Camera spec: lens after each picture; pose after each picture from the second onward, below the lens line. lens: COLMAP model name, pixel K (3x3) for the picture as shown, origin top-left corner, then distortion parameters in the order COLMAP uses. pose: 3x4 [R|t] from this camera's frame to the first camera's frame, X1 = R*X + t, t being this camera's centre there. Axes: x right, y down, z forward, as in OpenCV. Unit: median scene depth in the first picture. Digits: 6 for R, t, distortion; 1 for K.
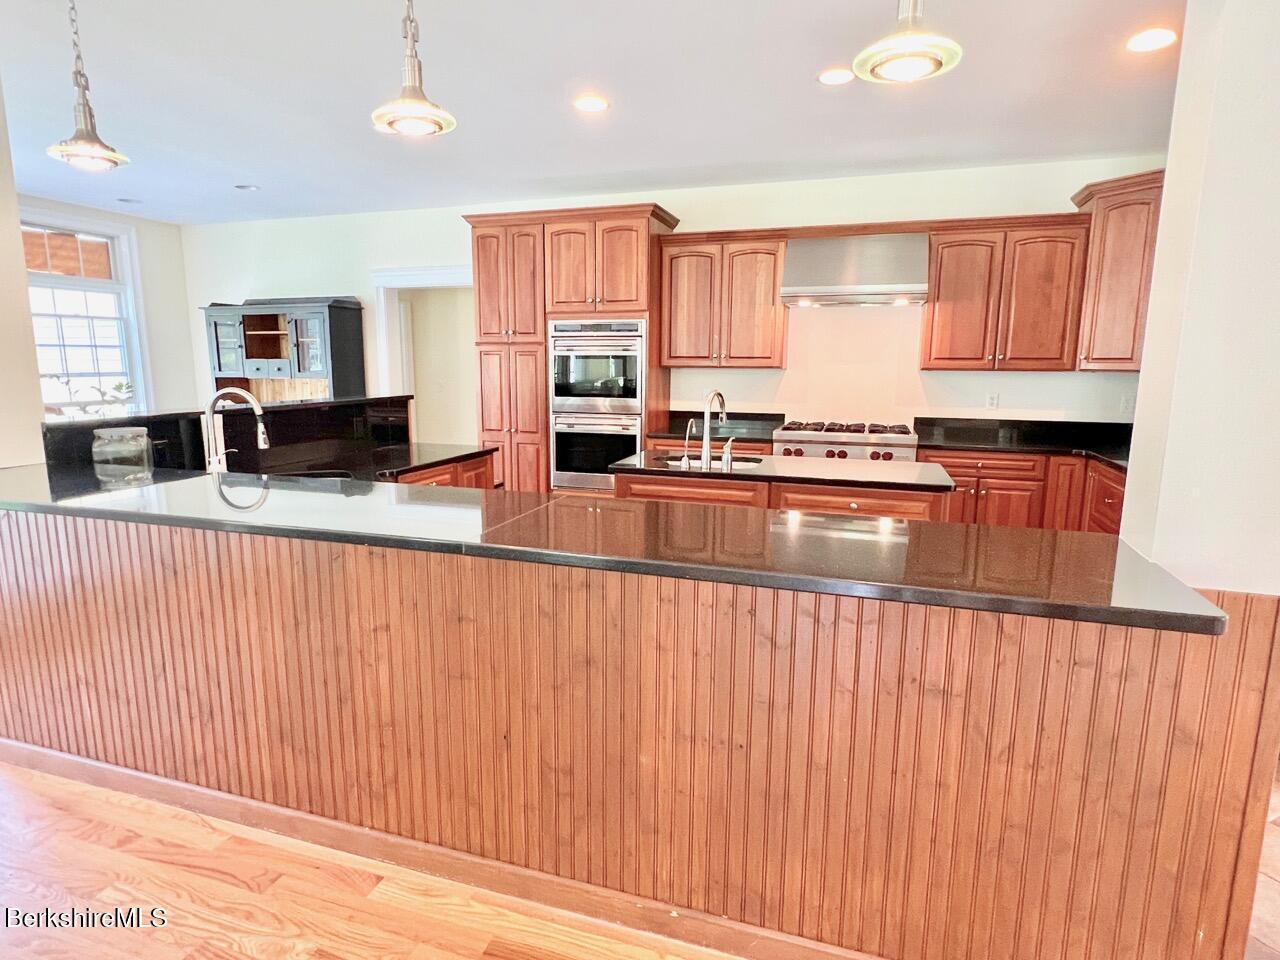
lens RADIAL K [[706.7, 0, 639.5], [0, 706.7, 474.5], [0, 0, 1]] dist [-0.006379, -0.000889]
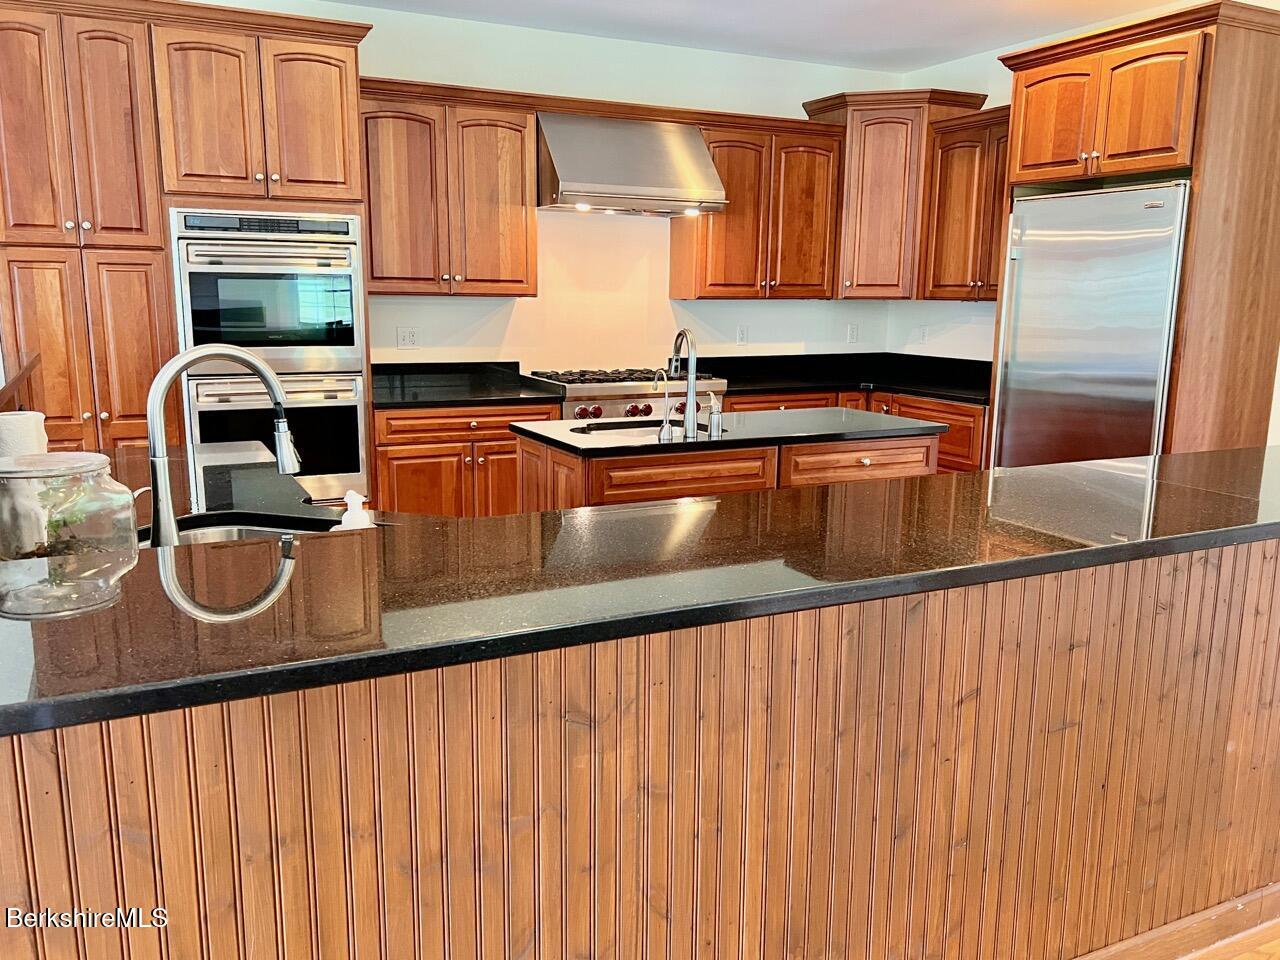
lens RADIAL K [[1020.8, 0, 641.8], [0, 1020.8, 484.3], [0, 0, 1]] dist [0.000426, 0.004732]
pose [[0.723608, -0.124101, 0.678962, -0.436083], [0.103112, 0.992101, 0.071444, -0.026432], [-0.682465, 0.018312, 0.730688, 0.188546]]
